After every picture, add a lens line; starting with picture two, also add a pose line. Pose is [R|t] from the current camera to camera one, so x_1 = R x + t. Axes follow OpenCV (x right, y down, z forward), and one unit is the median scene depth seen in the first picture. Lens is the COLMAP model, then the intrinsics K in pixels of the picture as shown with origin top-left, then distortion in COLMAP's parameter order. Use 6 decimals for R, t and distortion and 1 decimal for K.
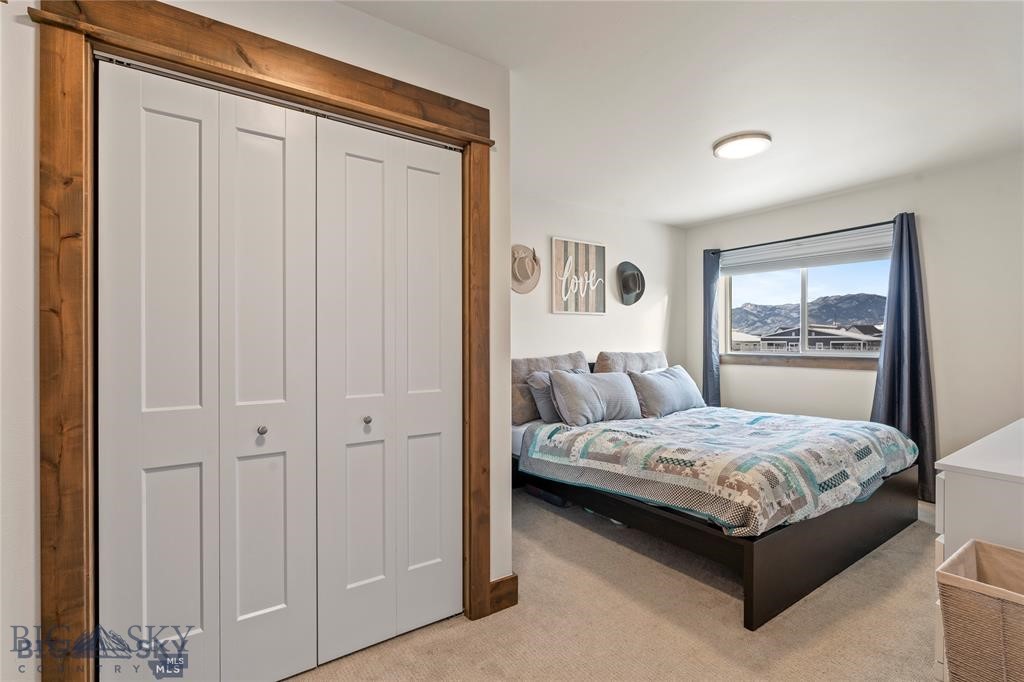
lens RADIAL K [[463.2, 0, 512.0], [0, 463.2, 341.0], [0, 0, 1]] dist [-0.001699, 0.000817]
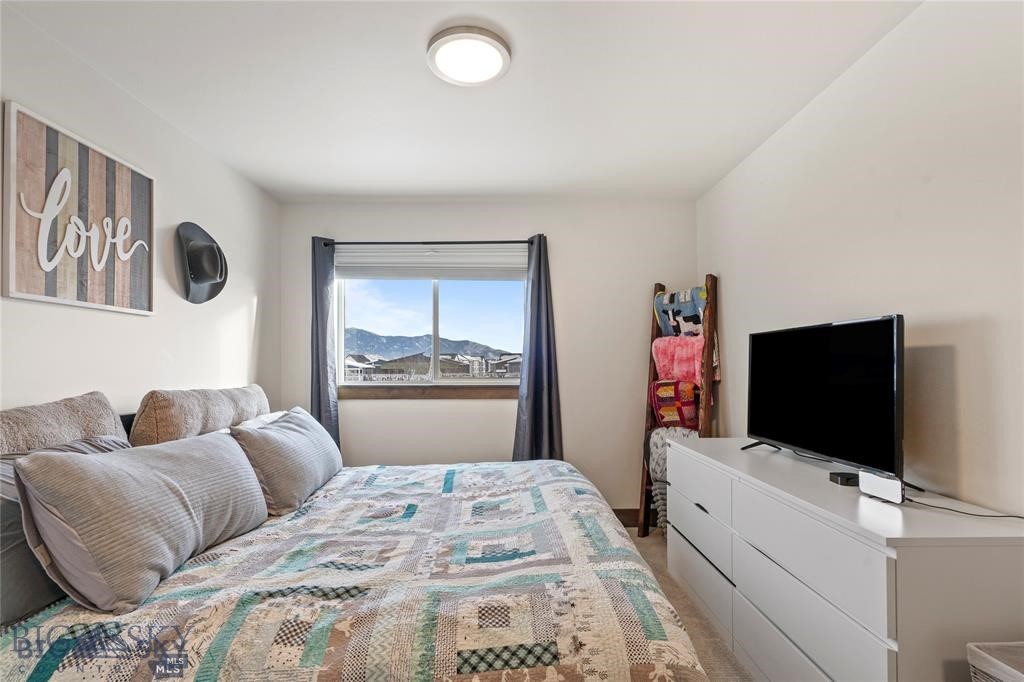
lens RADIAL K [[469.8, 0, 508.9], [0, 469.8, 360.7], [0, 0, 1]] dist [-0.003847, -0.000092]
pose [[0.567305, 0.009830, 0.823449, 0.004403], [0.004678, 0.999874, -0.015159, 0.001512], [-0.823495, 0.012452, 0.567188, 0.417575]]
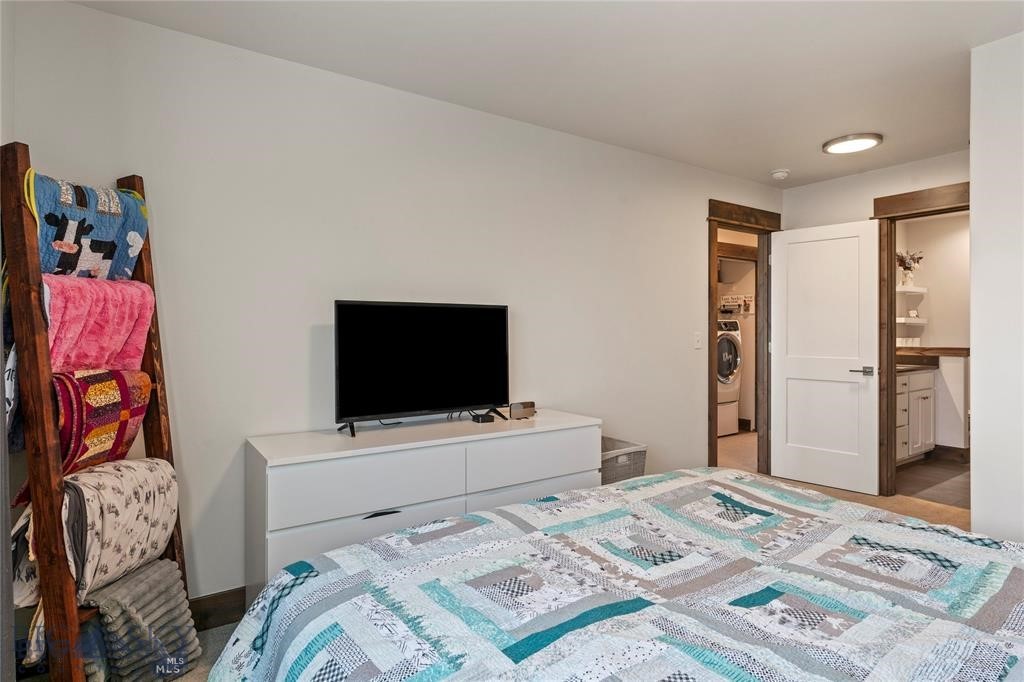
lens RADIAL K [[539.9, 0, 514.4], [0, 539.9, 327.9], [0, 0, 1]] dist [-0.000516, -0.000077]
pose [[-0.999957, 0.000030, 0.009247, 0.466503], [0.000039, 1.000000, 0.000950, -0.010222], [-0.009247, 0.000951, -0.999957, 1.068196]]
